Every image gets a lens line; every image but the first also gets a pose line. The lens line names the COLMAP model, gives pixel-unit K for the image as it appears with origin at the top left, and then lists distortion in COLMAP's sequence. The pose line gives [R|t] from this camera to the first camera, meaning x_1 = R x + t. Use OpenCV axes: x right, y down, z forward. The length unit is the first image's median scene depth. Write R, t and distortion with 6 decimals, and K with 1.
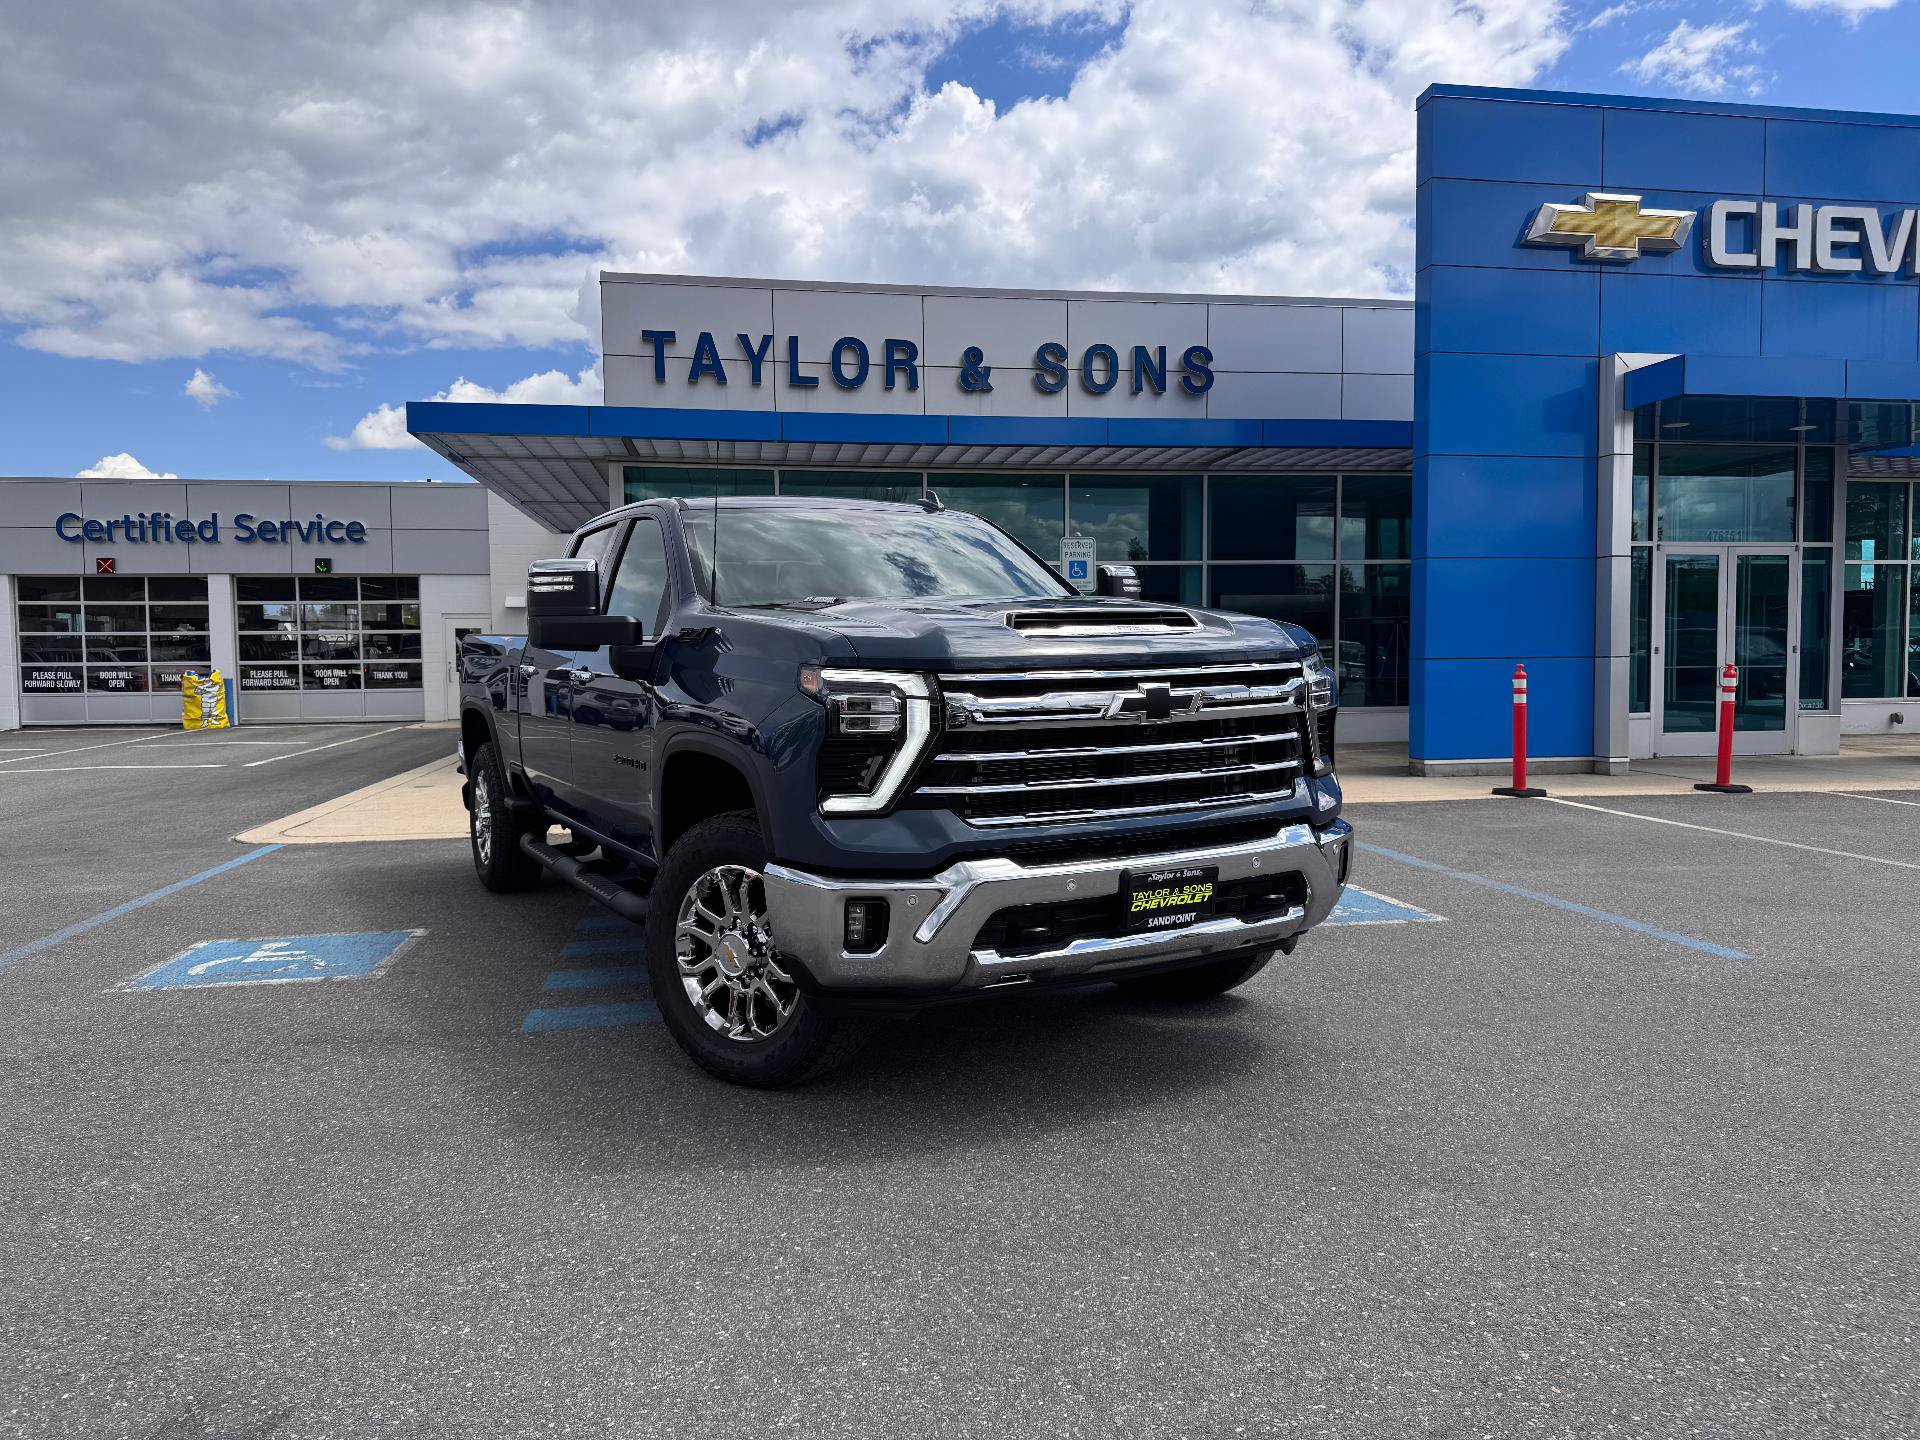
lens RADIAL K [[1320.7, 0, 963.5], [0, 1320.7, 717.5], [0, 0, 1]] dist [0.011249, -0.019139]
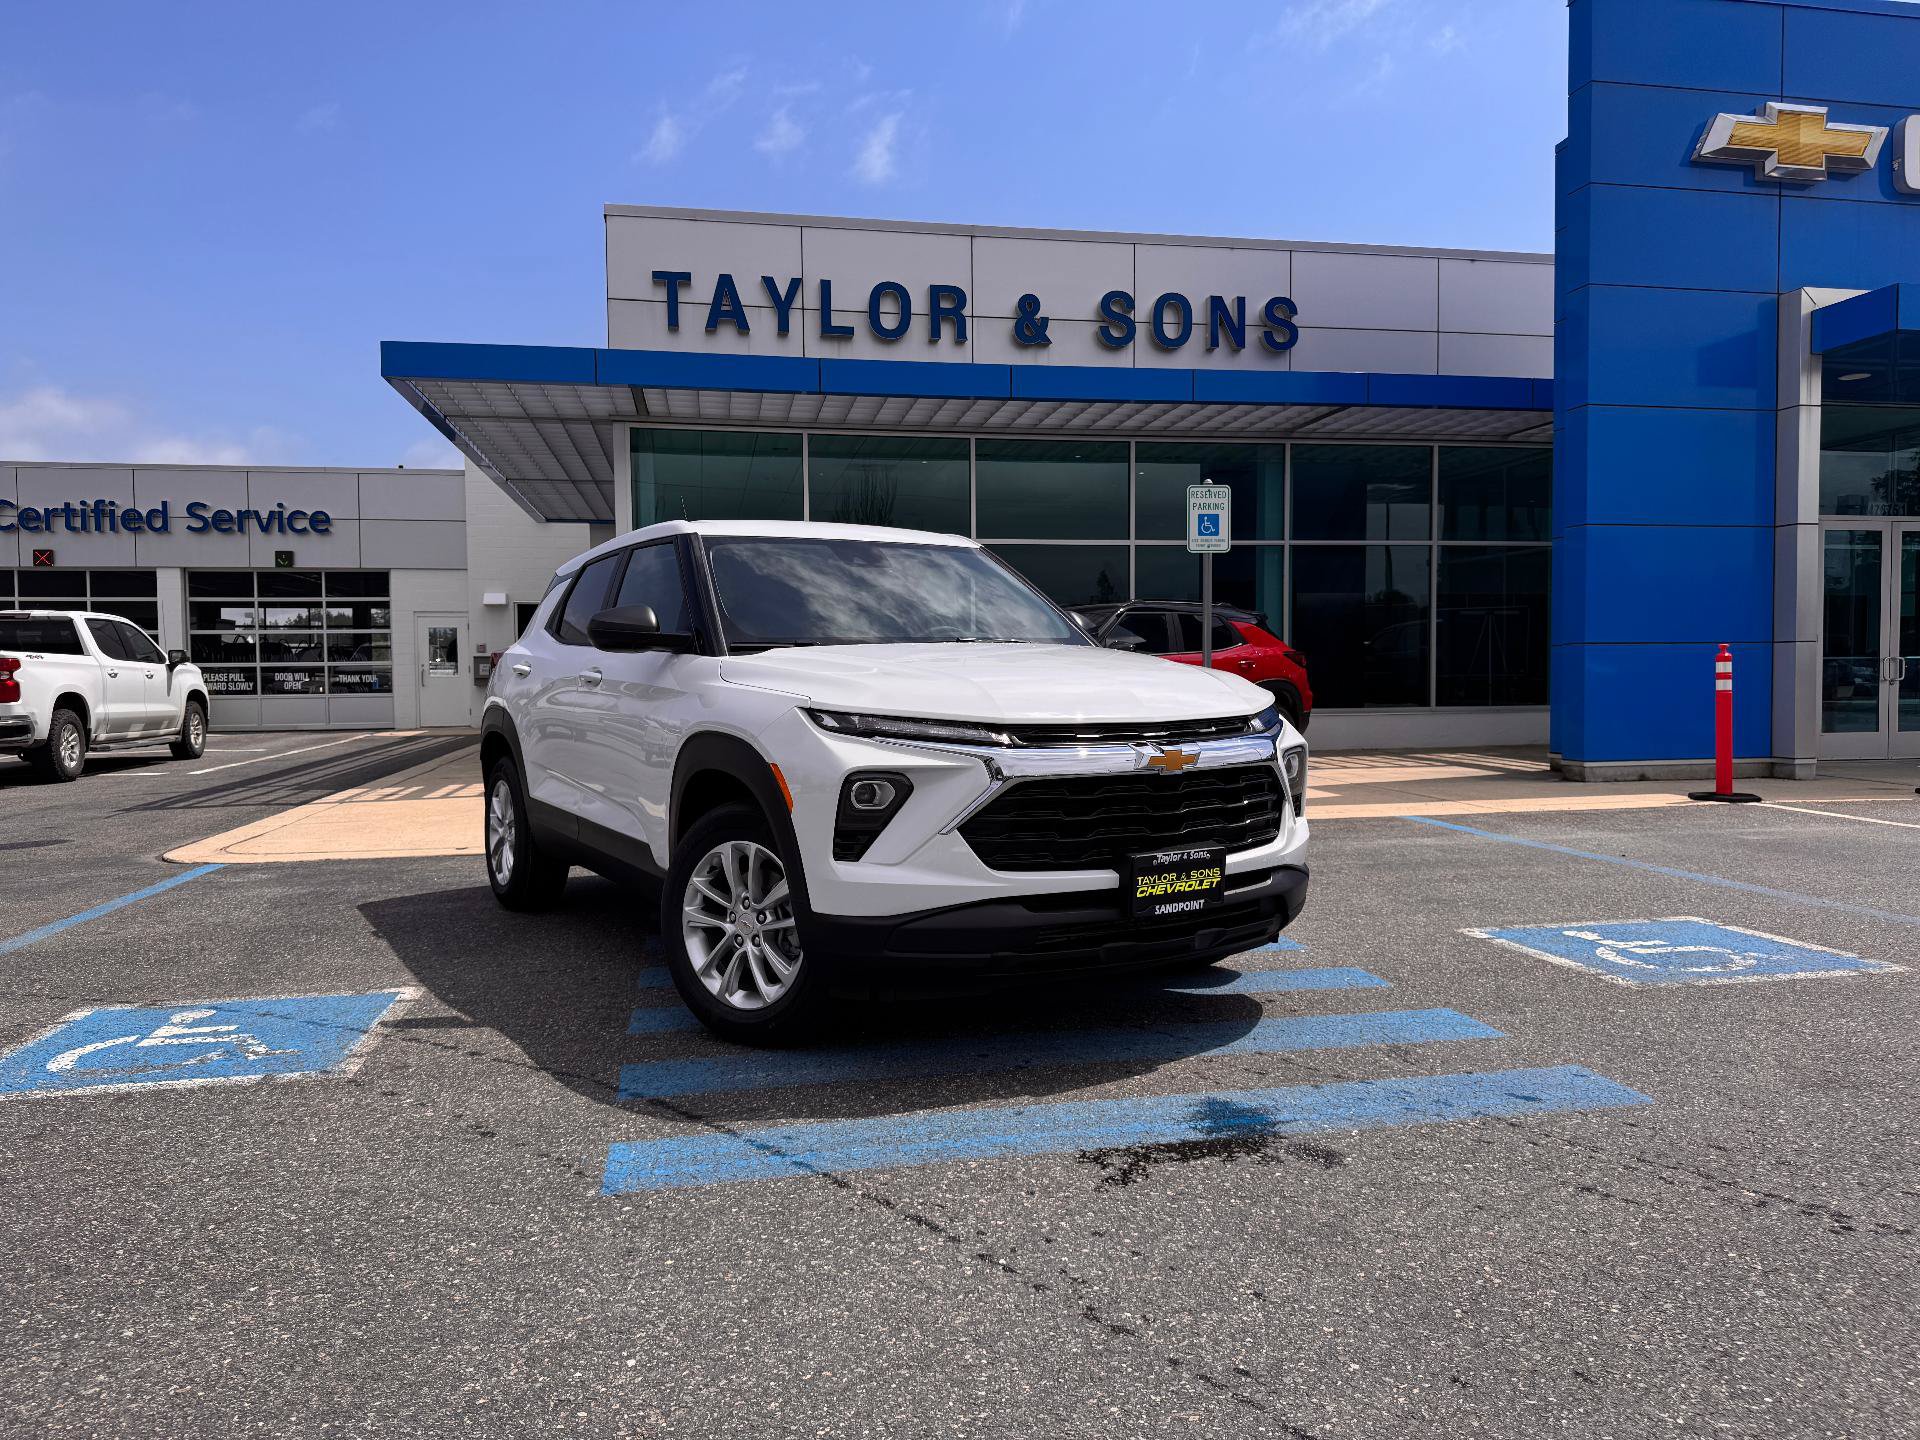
lens RADIAL K [[1335.6, 0, 960.6], [0, 1335.6, 717.1], [0, 0, 1]] dist [-0.000469, -0.004122]
pose [[0.999857, -0.000150, 0.016922, -0.057524], [0.000369, 0.999916, -0.012938, 0.012233], [-0.016919, 0.012942, 0.999773, 0.126929]]
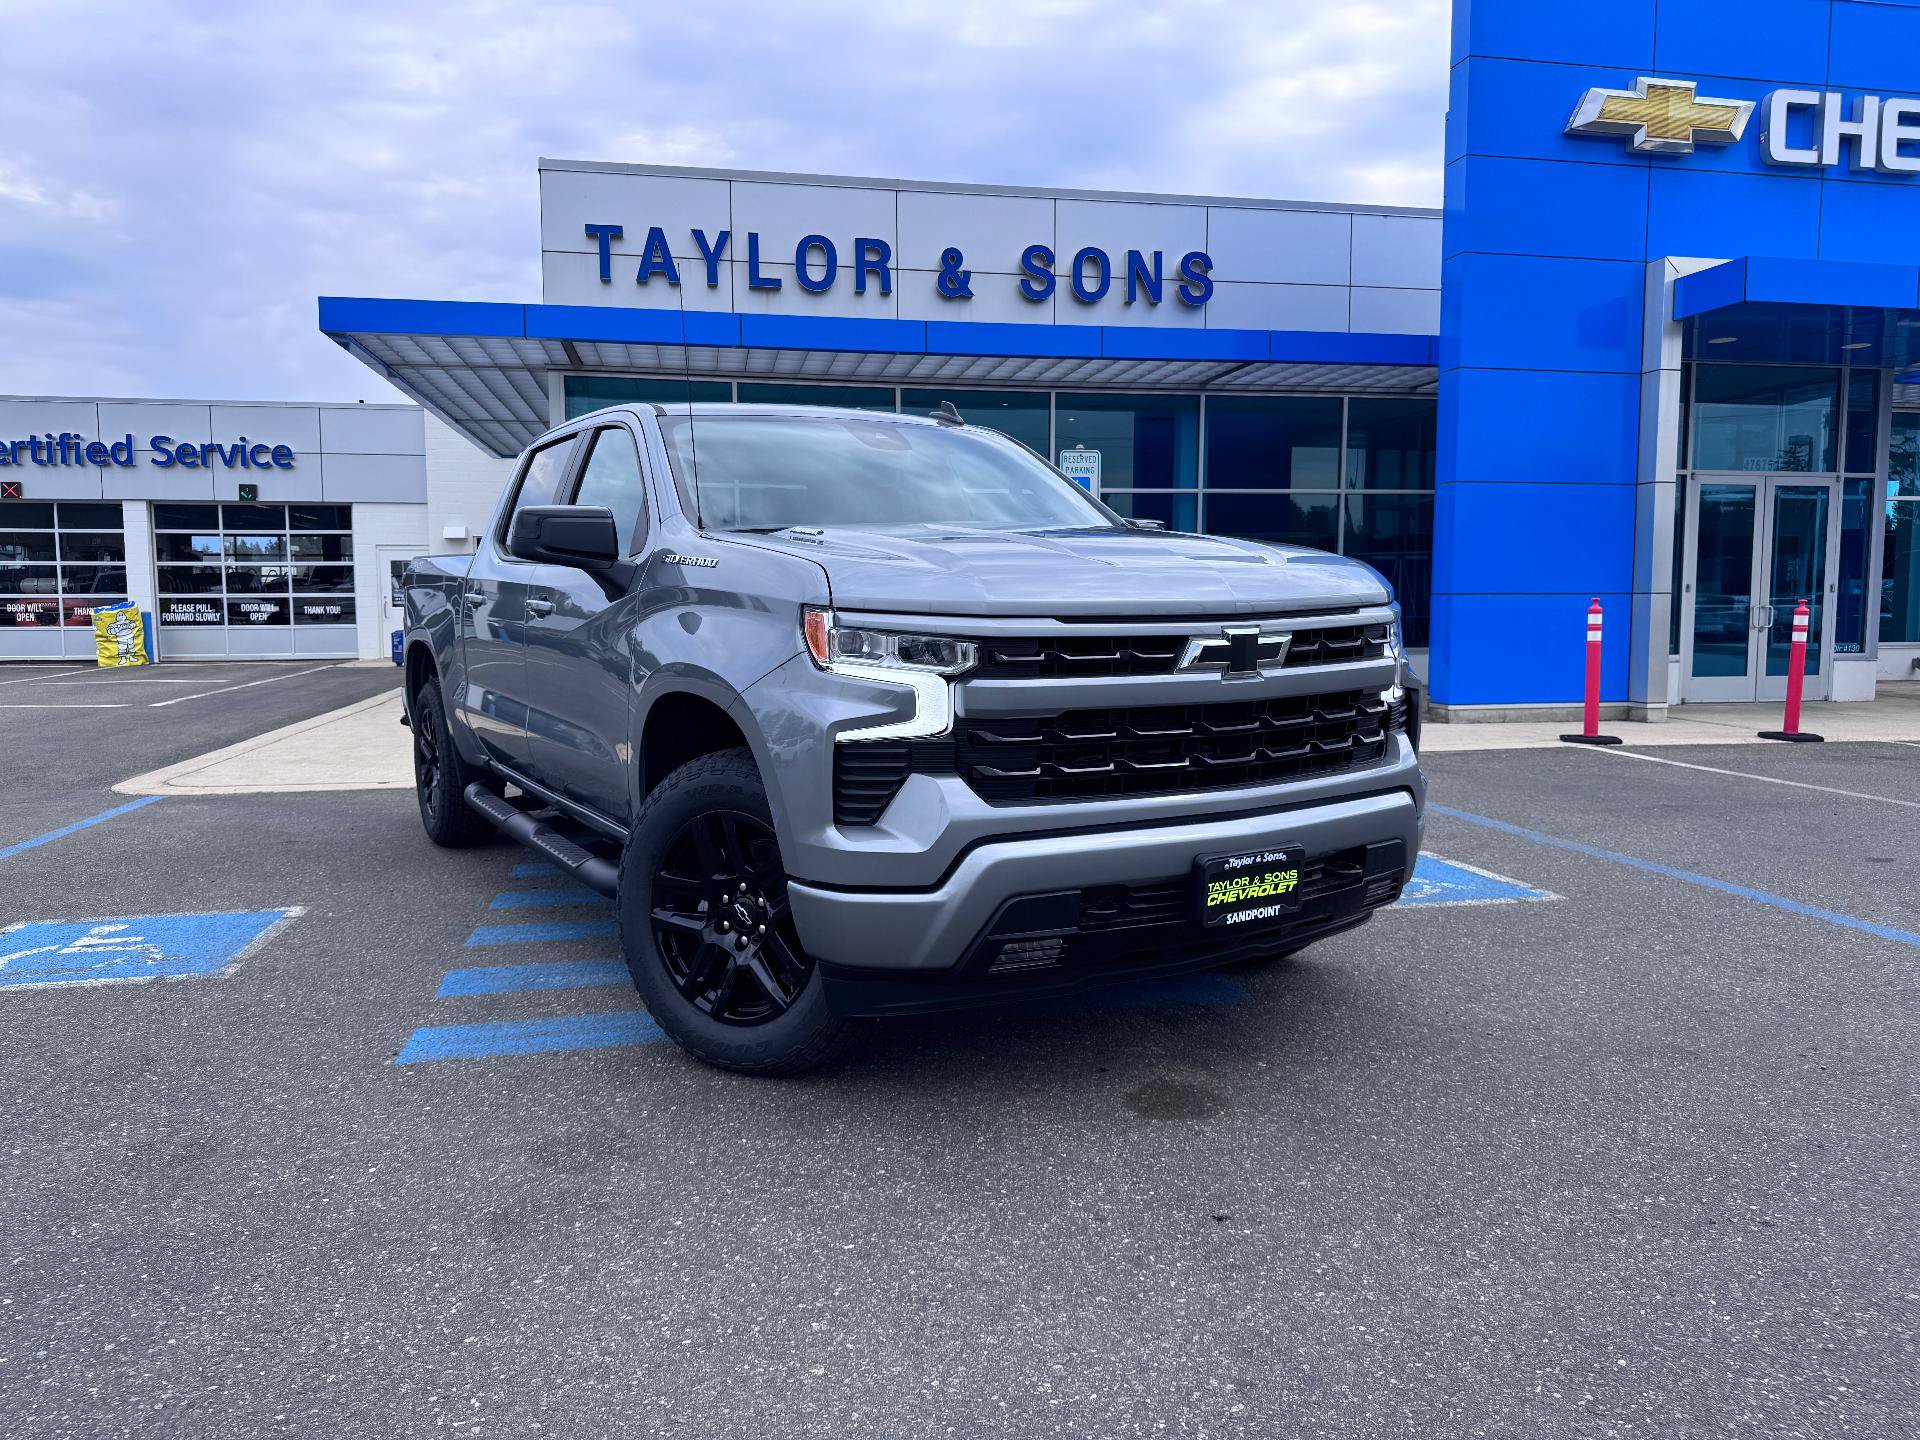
lens RADIAL K [[1335.2, 0, 955.8], [0, 1335.2, 711.0], [0, 0, 1]] dist [-0.012494, 0.005881]
pose [[0.999673, 0.004511, 0.025182, -0.012768], [-0.005450, 0.999288, 0.037335, 0.003447], [-0.024996, -0.037460, 0.998985, 0.077132]]
